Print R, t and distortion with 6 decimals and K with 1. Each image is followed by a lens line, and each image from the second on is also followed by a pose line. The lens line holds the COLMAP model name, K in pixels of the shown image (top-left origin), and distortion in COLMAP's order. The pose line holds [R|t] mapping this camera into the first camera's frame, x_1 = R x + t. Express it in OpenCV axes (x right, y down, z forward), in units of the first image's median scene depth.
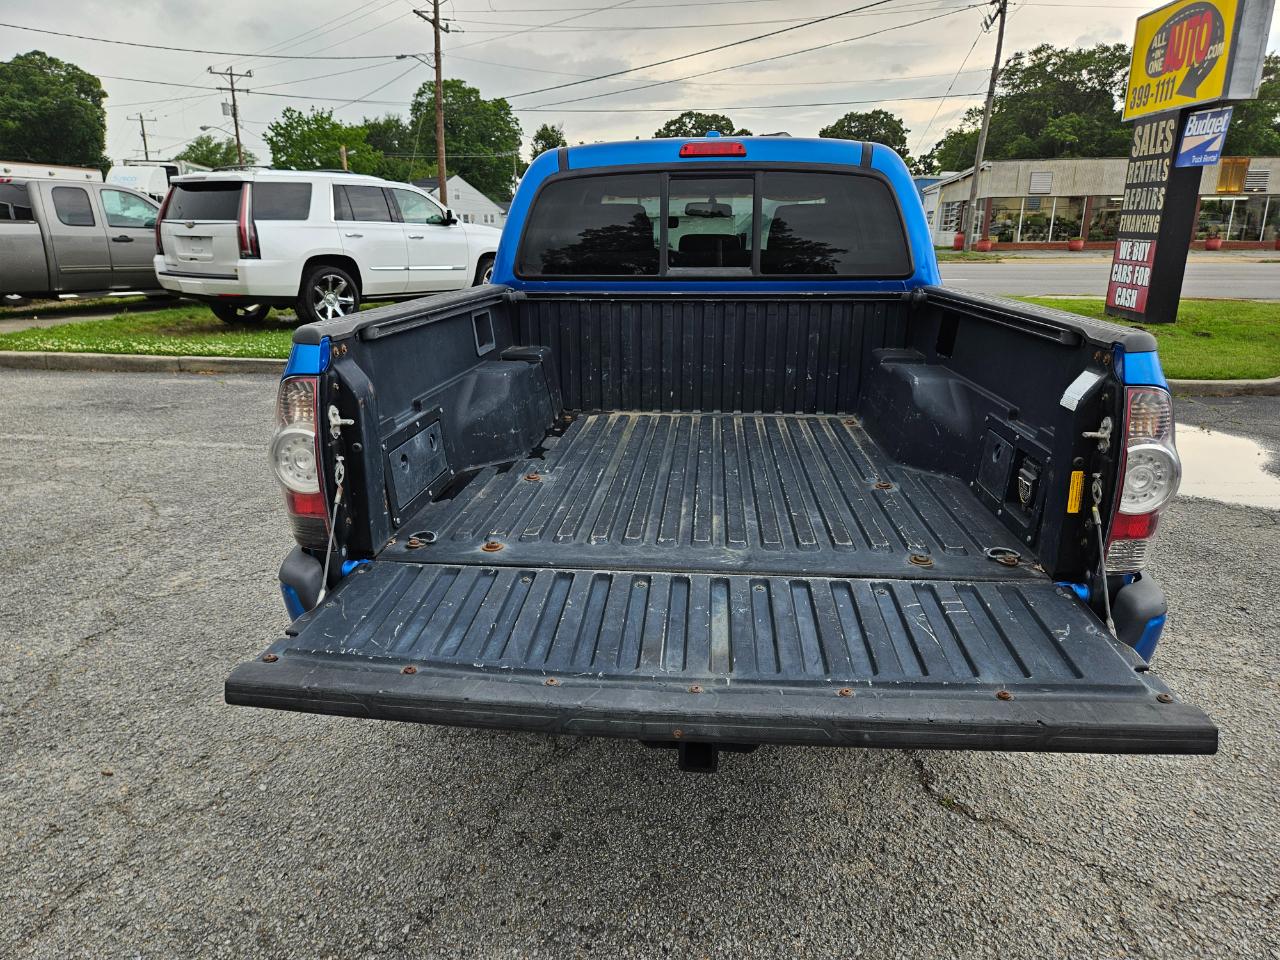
lens RADIAL K [[858.0, 0, 636.8], [0, 858.0, 482.0], [0, 0, 1]] dist [0.061203, -0.054236]
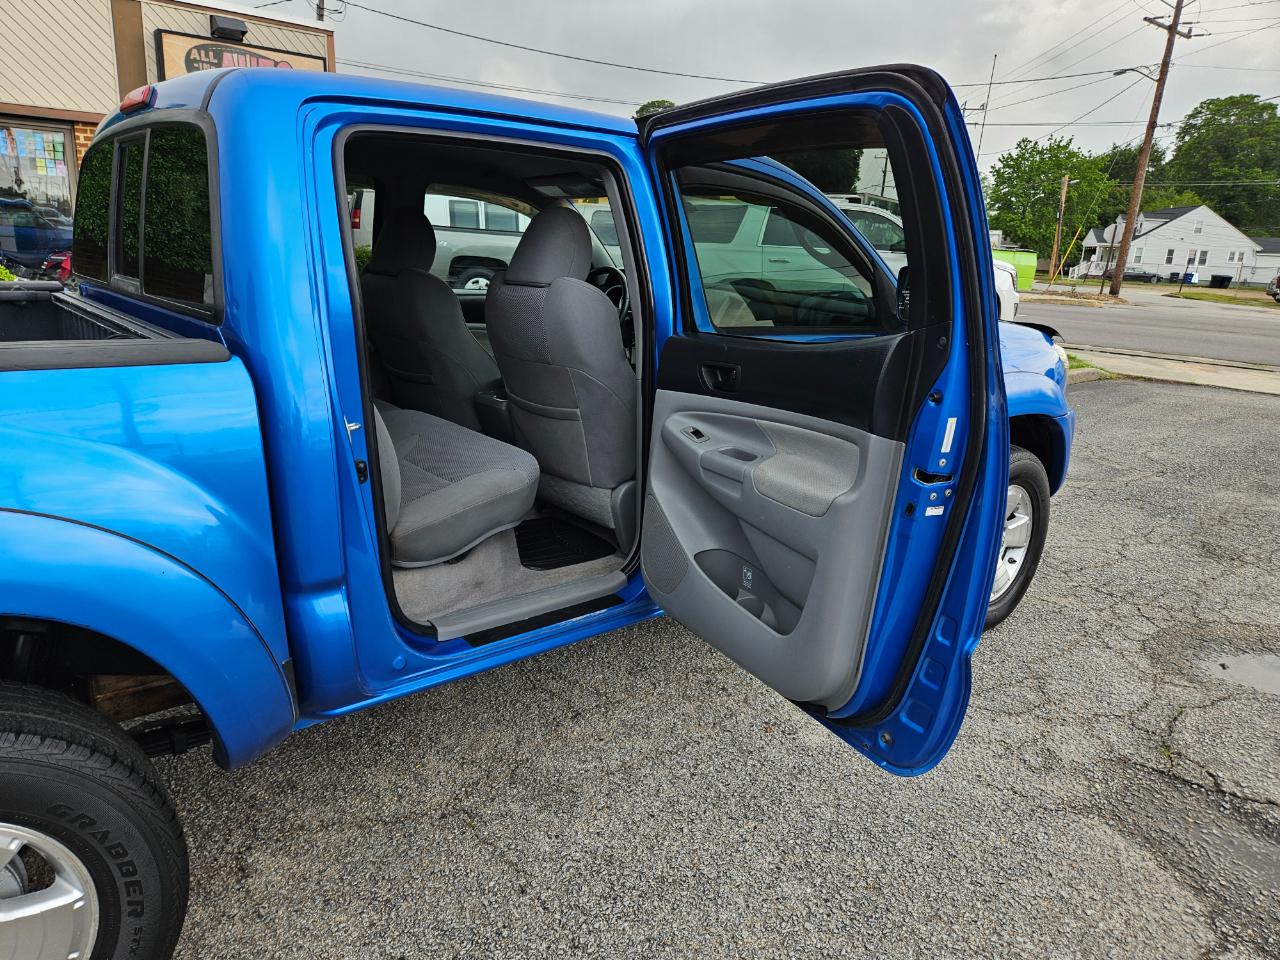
lens RADIAL K [[858.0, 0, 626.0], [0, 858.0, 482.1], [0, 0, 1]] dist [0.061203, -0.054236]
pose [[0.700802, 0.218793, -0.678974, 0.078554], [-0.241884, 0.968299, 0.062364, -0.021430], [0.671095, 0.120528, 0.731509, 0.071878]]
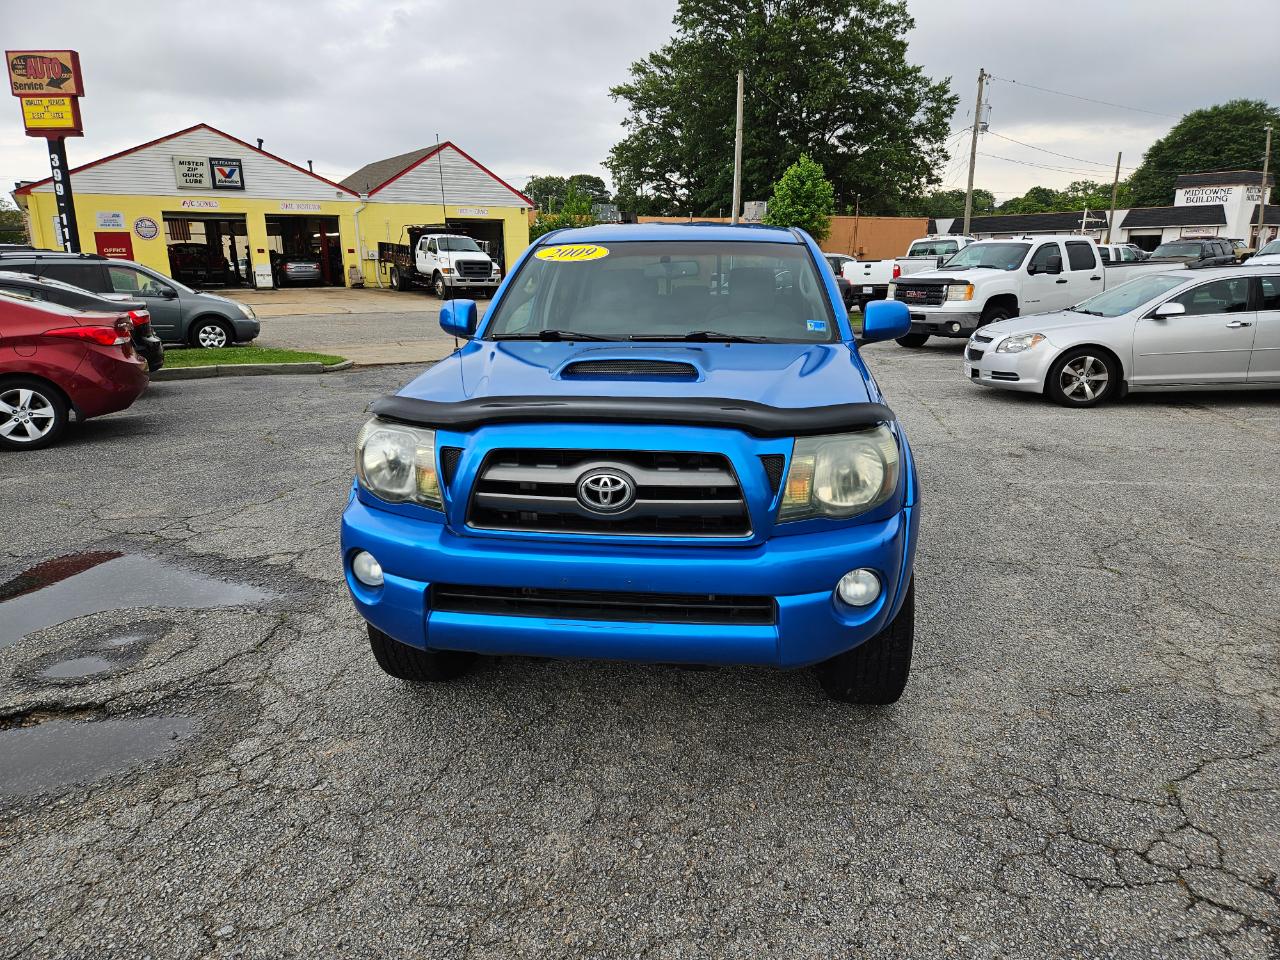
lens RADIAL K [[852.3, 0, 649.7], [0, 852.3, 480.1], [0, 0, 1]] dist [0.076139, -0.066820]
pose [[-0.998970, -0.005850, 0.044991, 0.011486], [0.018133, 0.857519, 0.514133, -0.078250], [-0.041588, 0.514420, -0.856530, 0.251327]]
